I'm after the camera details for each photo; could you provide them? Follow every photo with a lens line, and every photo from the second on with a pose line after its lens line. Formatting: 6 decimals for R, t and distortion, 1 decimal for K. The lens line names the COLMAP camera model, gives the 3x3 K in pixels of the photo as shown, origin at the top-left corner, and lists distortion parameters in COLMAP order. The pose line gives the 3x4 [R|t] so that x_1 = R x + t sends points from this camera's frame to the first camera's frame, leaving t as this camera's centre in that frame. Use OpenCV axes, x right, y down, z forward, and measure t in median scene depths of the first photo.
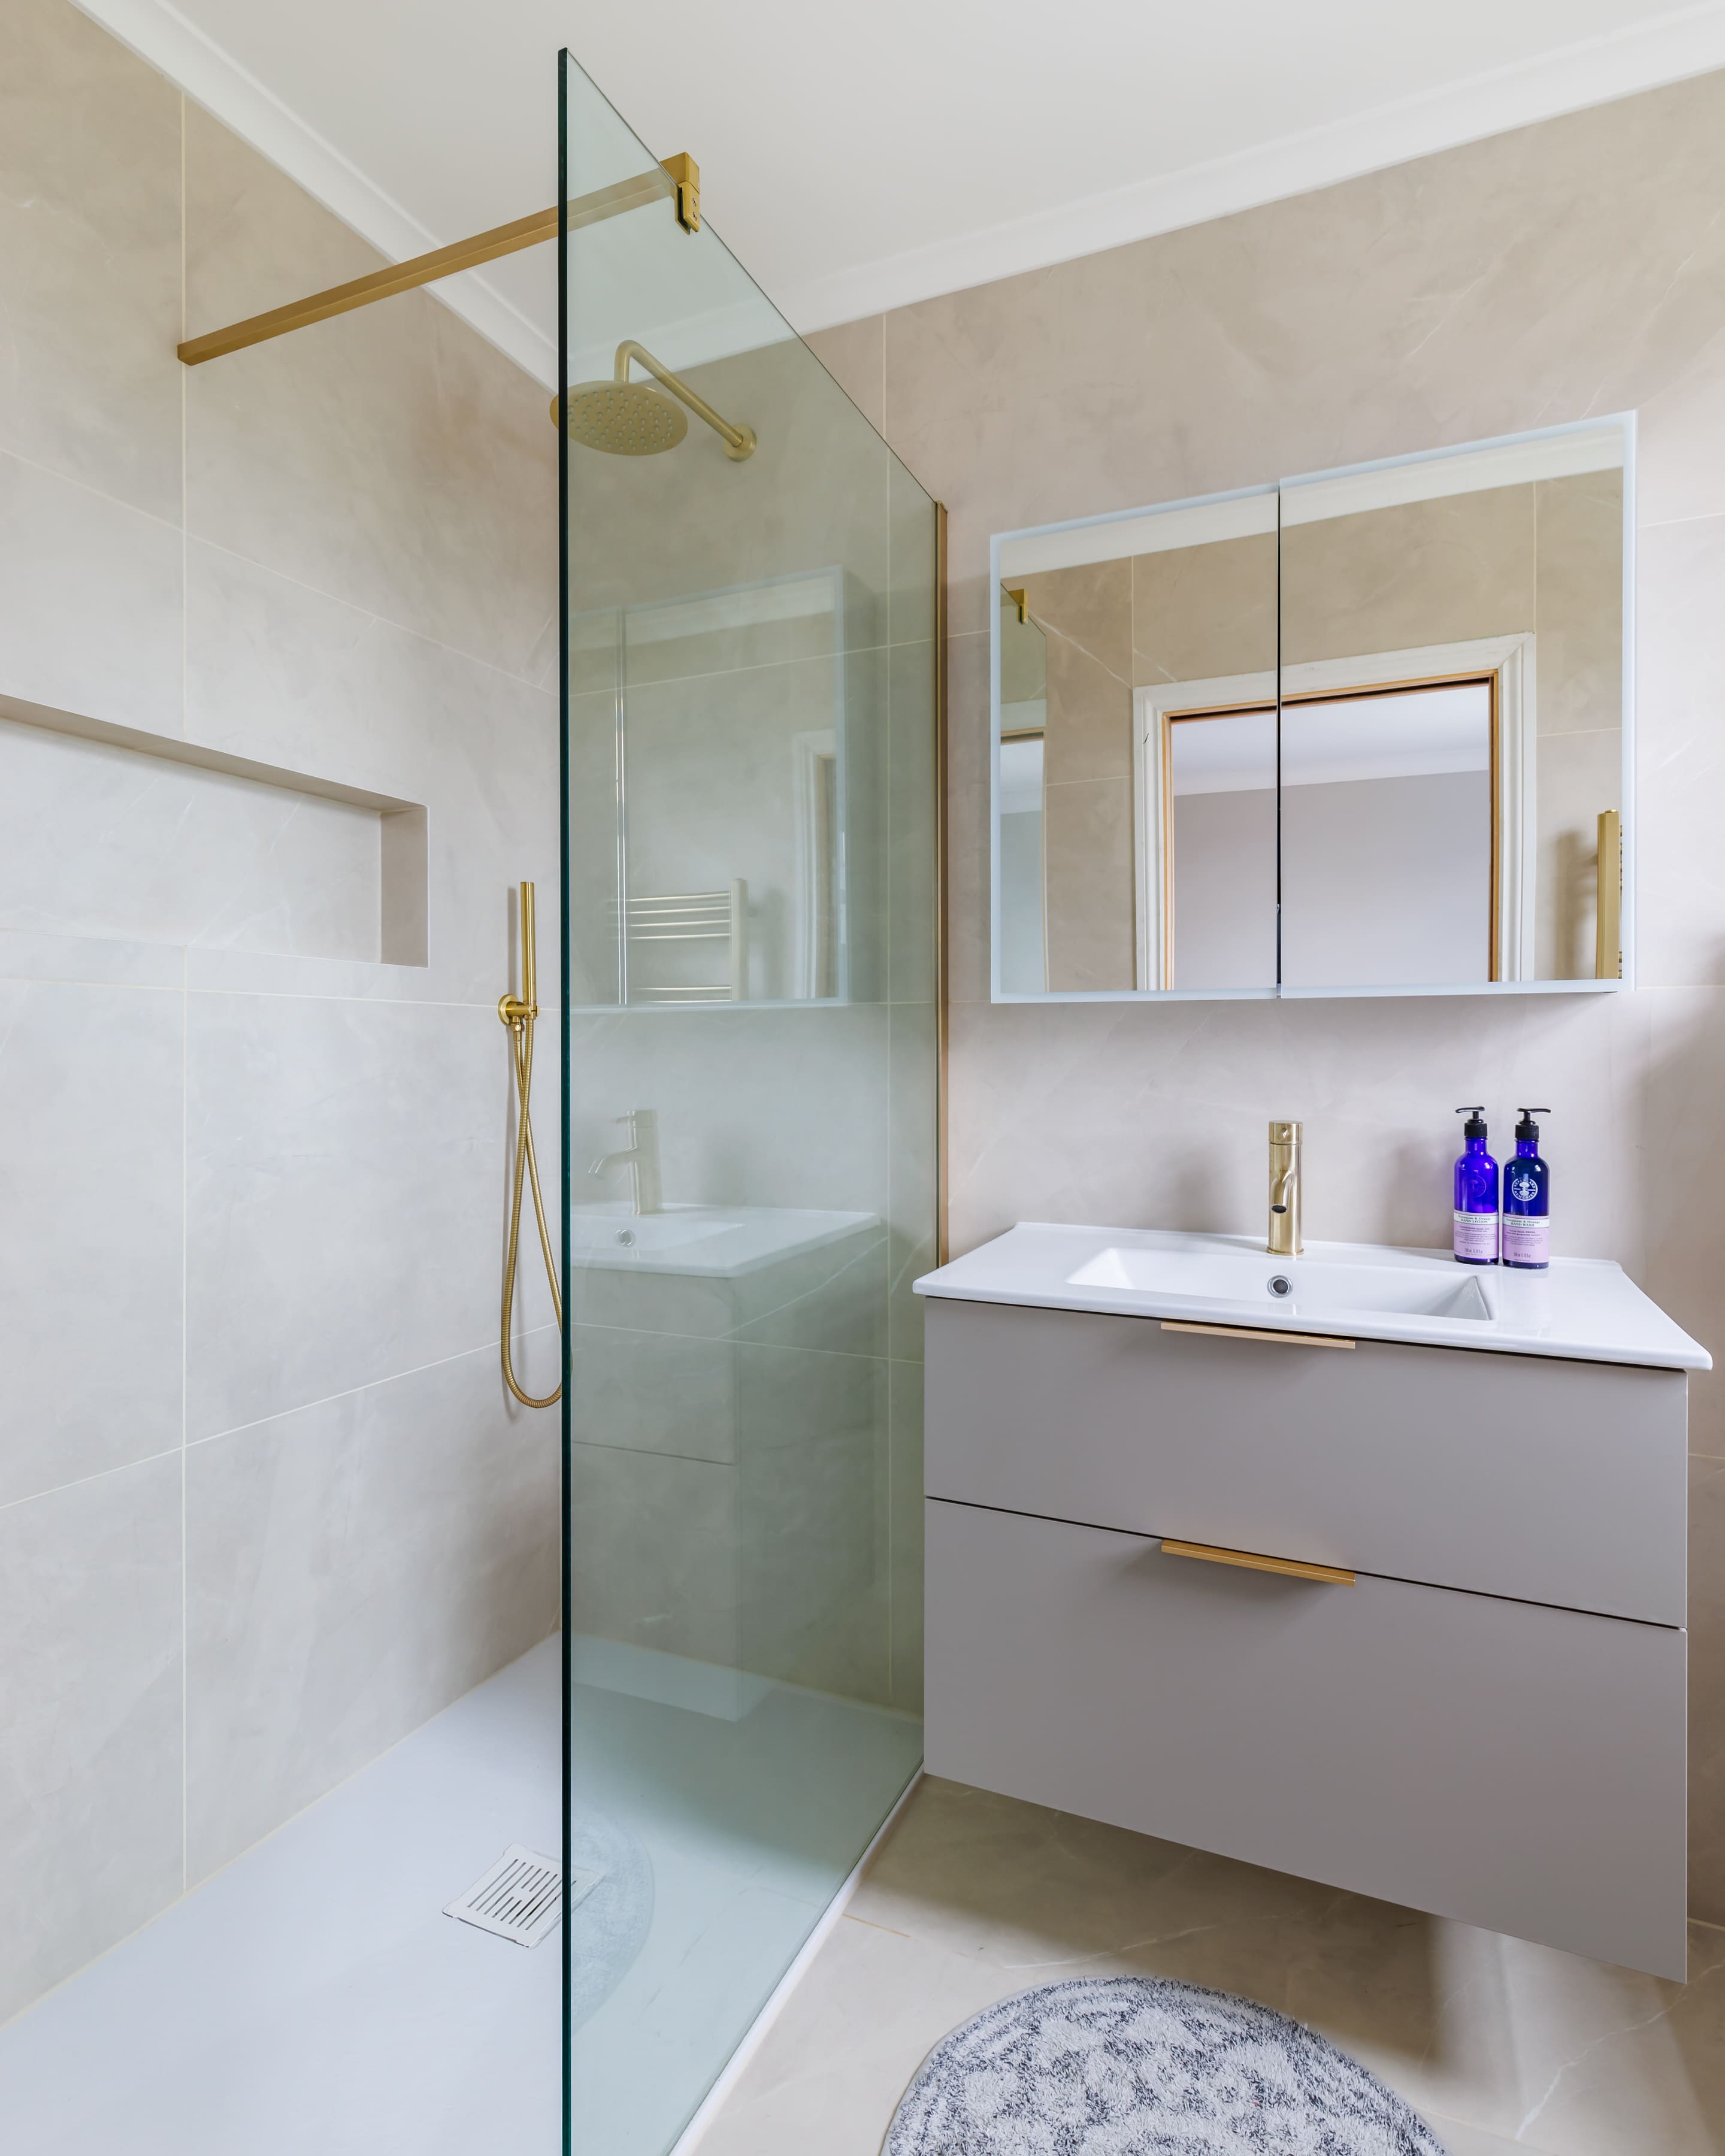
lens RADIAL K [[1146.0, 0, 855.6], [0, 1146.0, 1052.9], [0, 0, 1]] dist [0.008805, -0.001557]
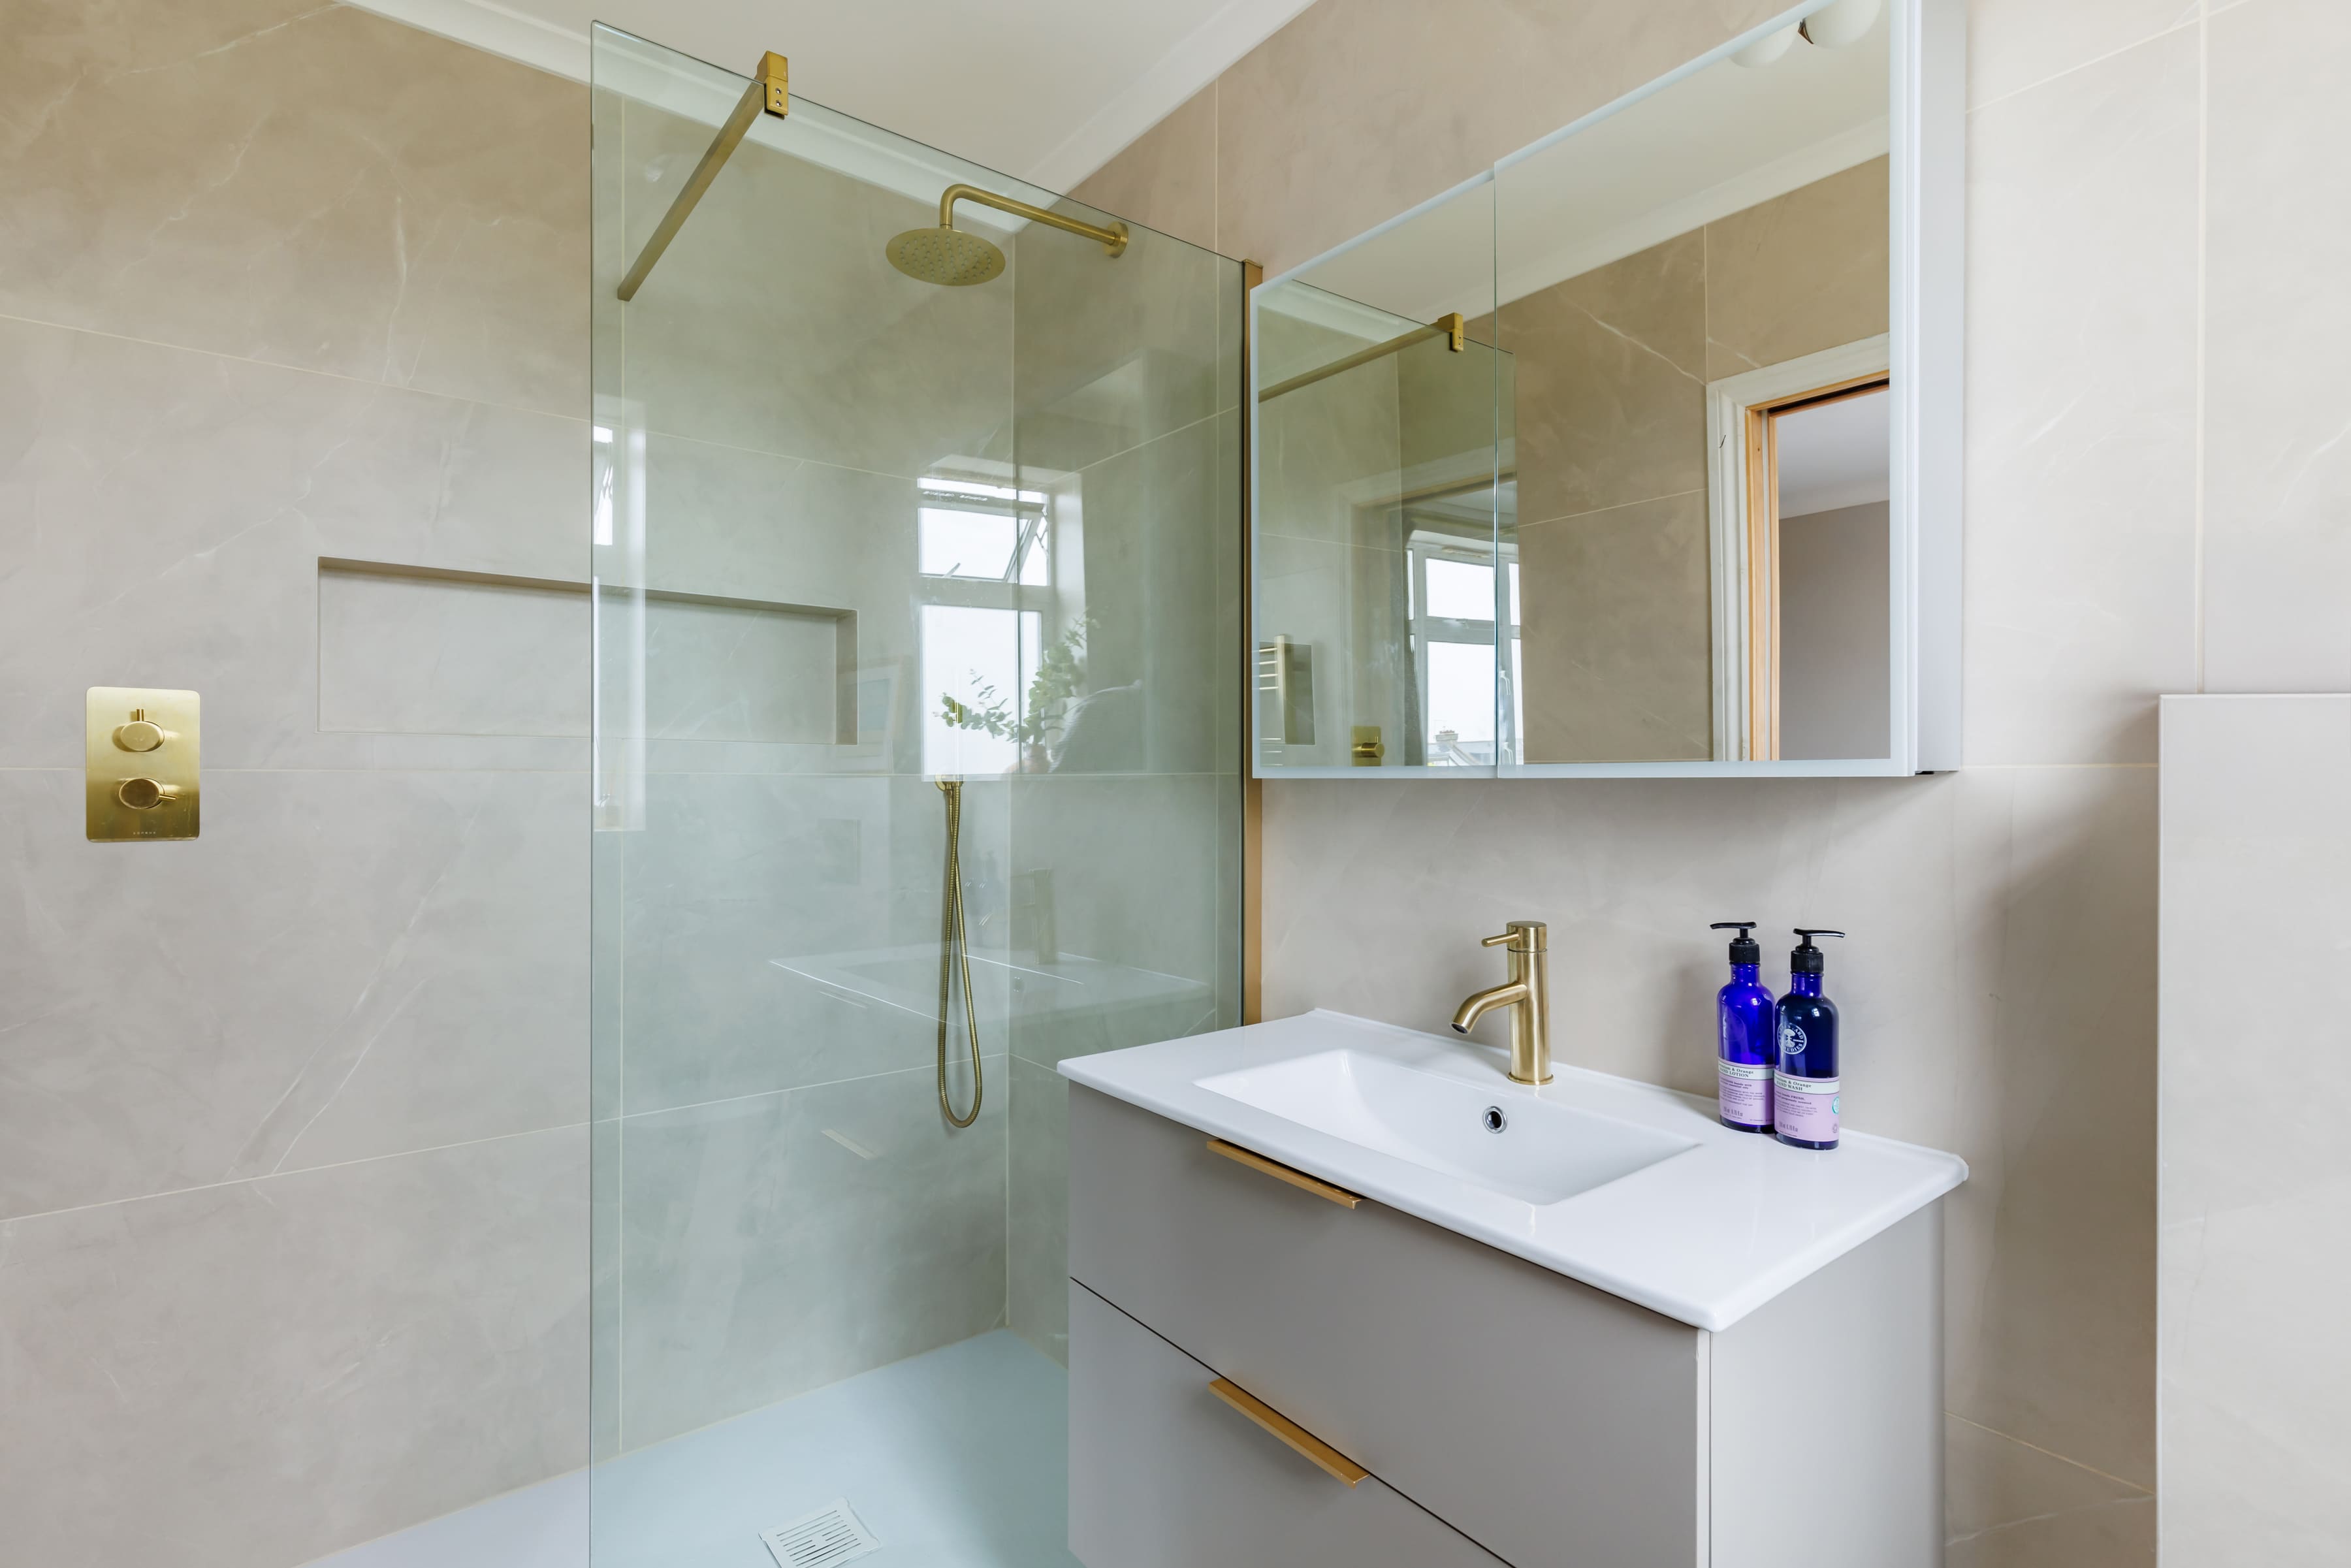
lens RADIAL K [[1101.9, 0, 1130.7], [0, 1101.9, 782.5], [0, 0, 1]] dist [0.004529, 0.000330]
pose [[0.876838, 0.002150, -0.480781, 0.534424], [-0.002599, 0.999997, -0.000269, -0.044153], [0.480779, 0.001485, 0.876841, 0.163325]]
